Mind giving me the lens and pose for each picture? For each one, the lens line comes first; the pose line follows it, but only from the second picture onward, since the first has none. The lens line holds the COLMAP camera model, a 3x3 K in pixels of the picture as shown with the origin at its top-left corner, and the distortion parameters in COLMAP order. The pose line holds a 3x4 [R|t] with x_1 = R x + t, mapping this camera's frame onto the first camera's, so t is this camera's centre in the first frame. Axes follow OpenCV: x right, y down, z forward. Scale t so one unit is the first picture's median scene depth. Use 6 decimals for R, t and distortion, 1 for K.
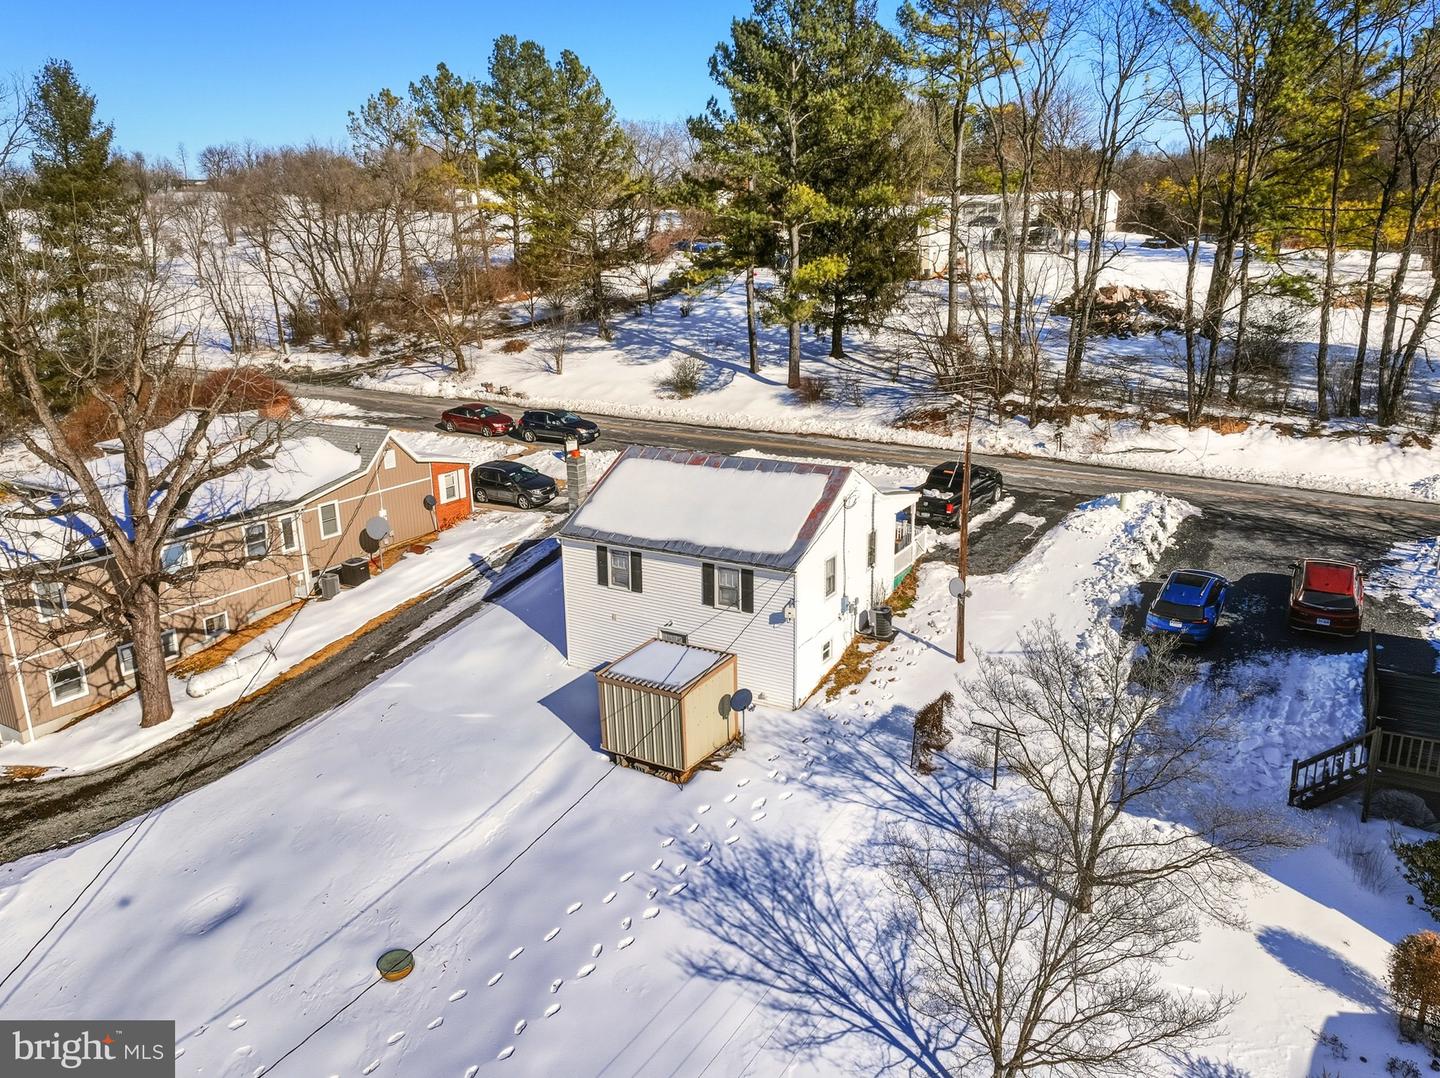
lens RADIAL K [[1036.3, 0, 720.0], [0, 1036.3, 539.0], [0, 0, 1]] dist [0.006705, 0.002200]
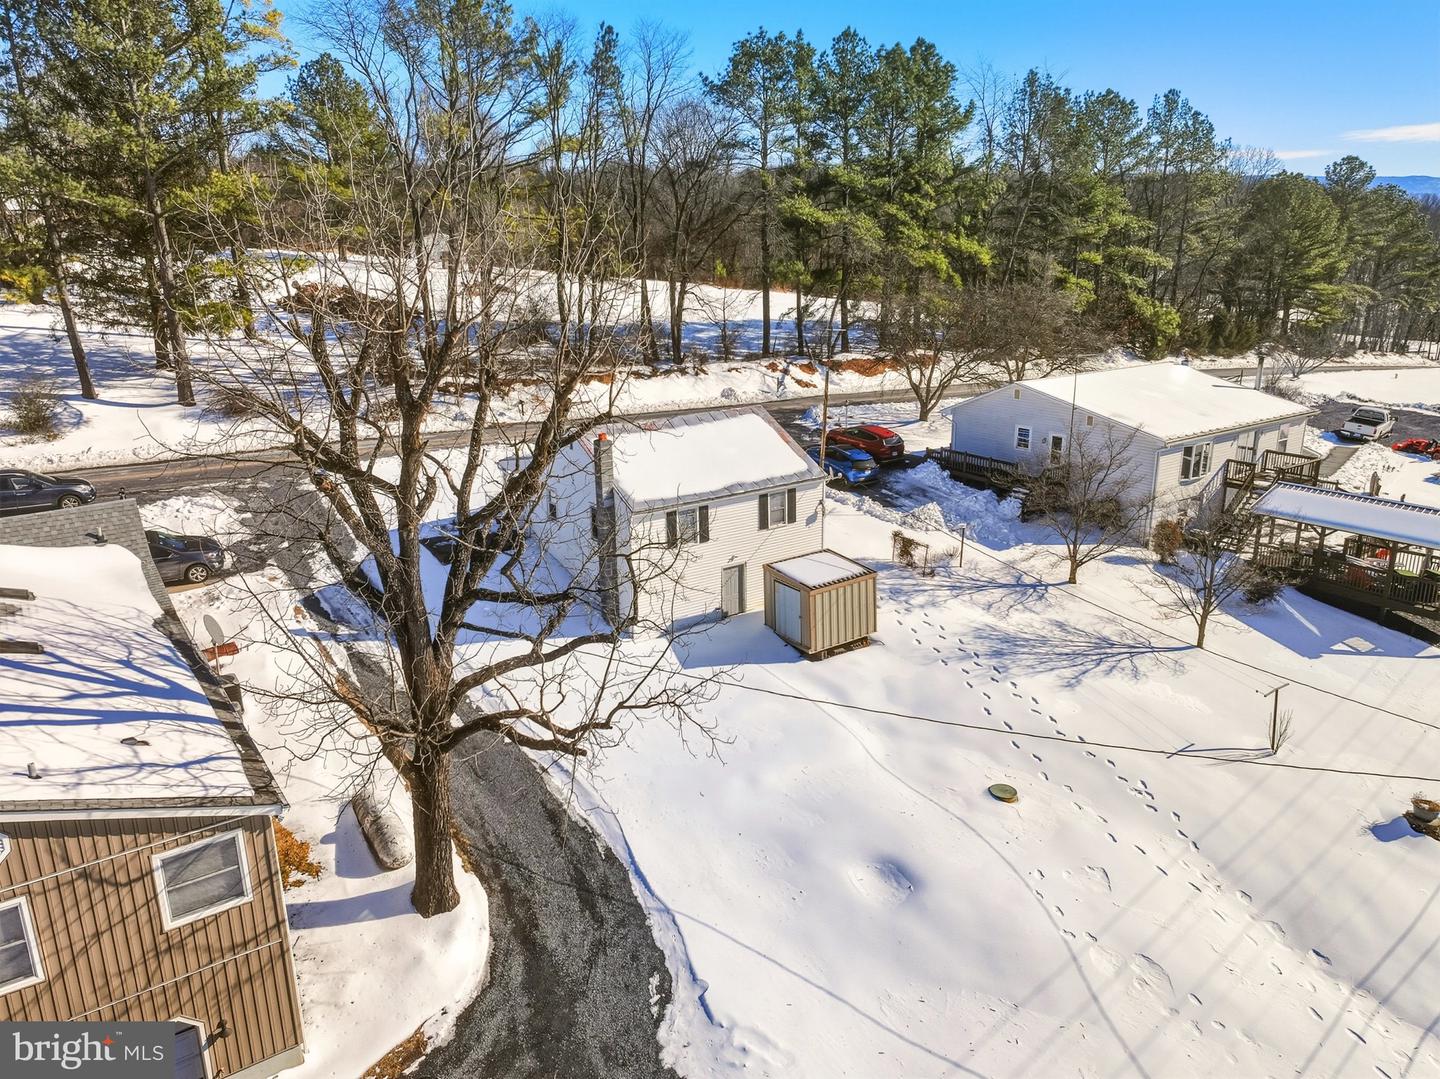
lens RADIAL K [[1019.4, 0, 720.0], [0, 1019.4, 539.5], [0, 0, 1]] dist [0.007264, 0.000730]
pose [[0.388470, -0.246851, 0.887781, -1.102855], [0.253573, 0.954889, 0.154554, -0.123029], [-0.885885, 0.165077, 0.433541, 0.538013]]
